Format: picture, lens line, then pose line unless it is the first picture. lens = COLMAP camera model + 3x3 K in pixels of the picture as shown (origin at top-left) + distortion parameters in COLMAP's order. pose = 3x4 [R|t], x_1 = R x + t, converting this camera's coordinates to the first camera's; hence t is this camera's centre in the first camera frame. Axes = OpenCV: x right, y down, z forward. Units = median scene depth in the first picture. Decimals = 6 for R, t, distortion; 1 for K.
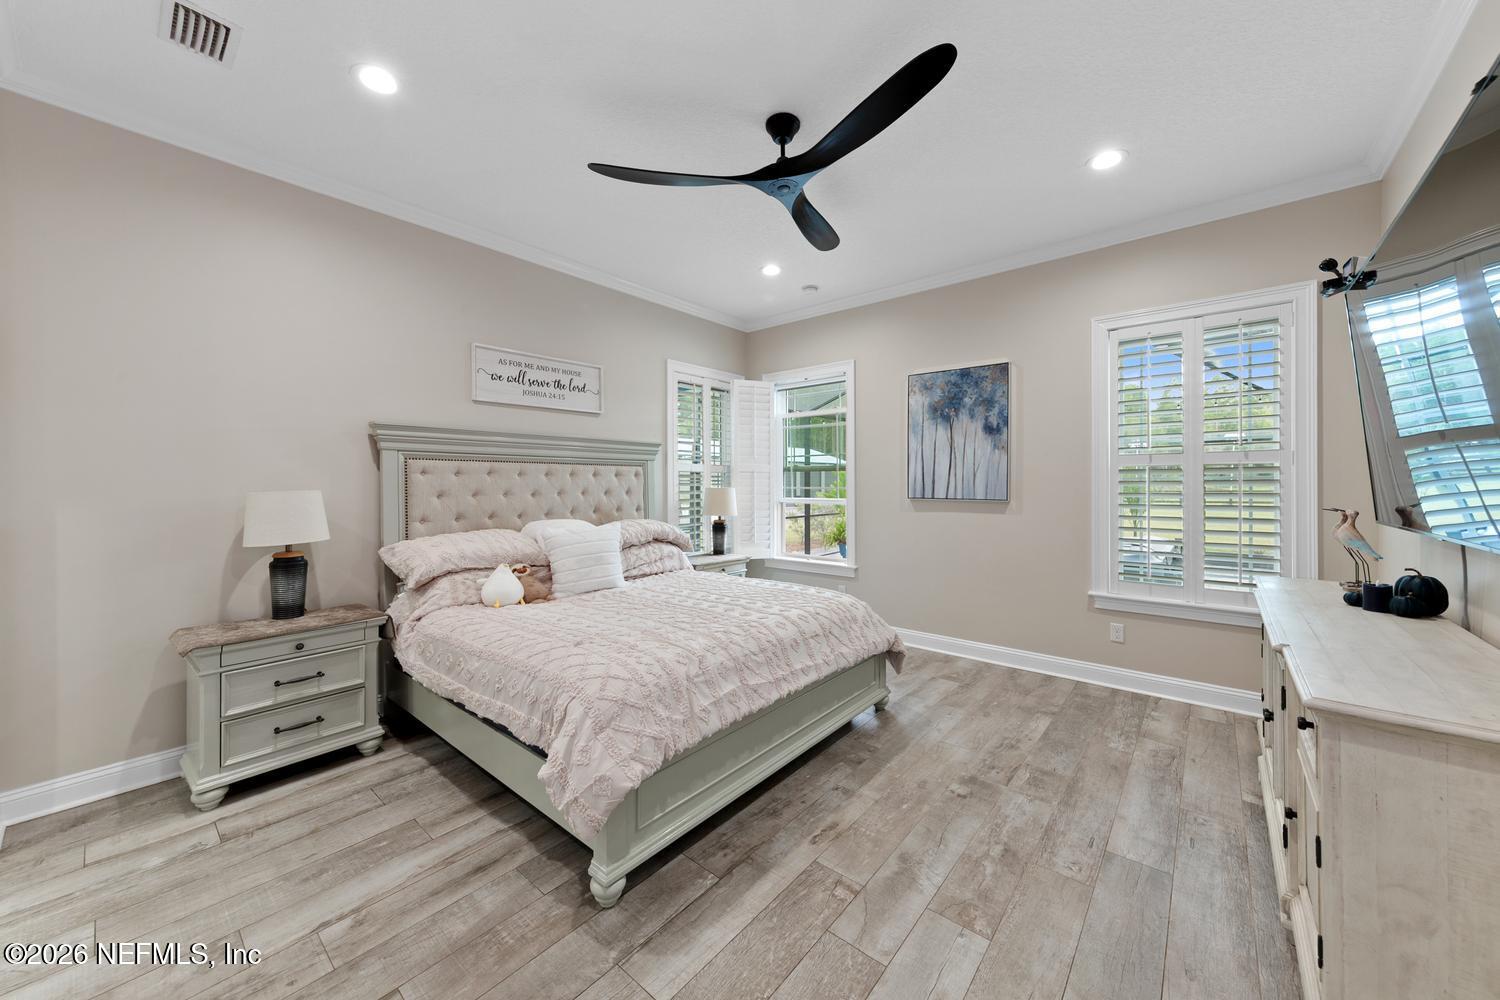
lens RADIAL K [[536.9, 0, 747.0], [0, 536.9, 492.4], [0, 0, 1]] dist [0.012671, -0.000302]
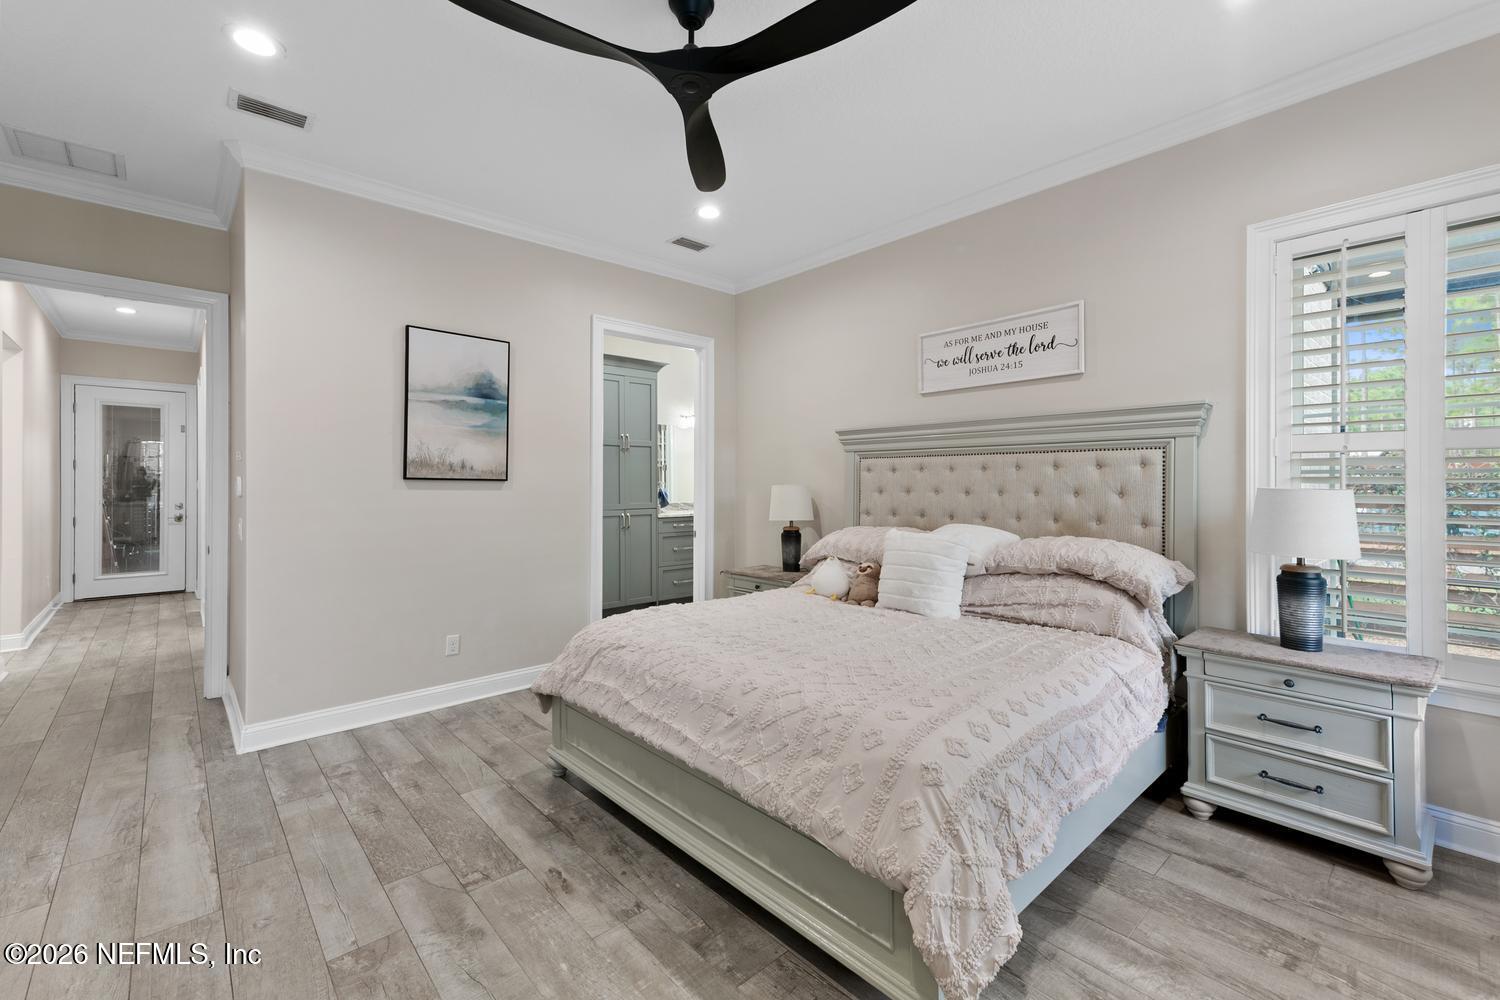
lens RADIAL K [[634.8, 0, 747.9], [0, 634.8, 484.8], [0, 0, 1]] dist [0.015205, 0.000454]
pose [[-0.125028, 0.000123, -0.992153, 0.732876], [-0.021353, 0.999768, 0.002814, -0.004884], [0.991923, 0.021538, -0.124996, 0.926003]]
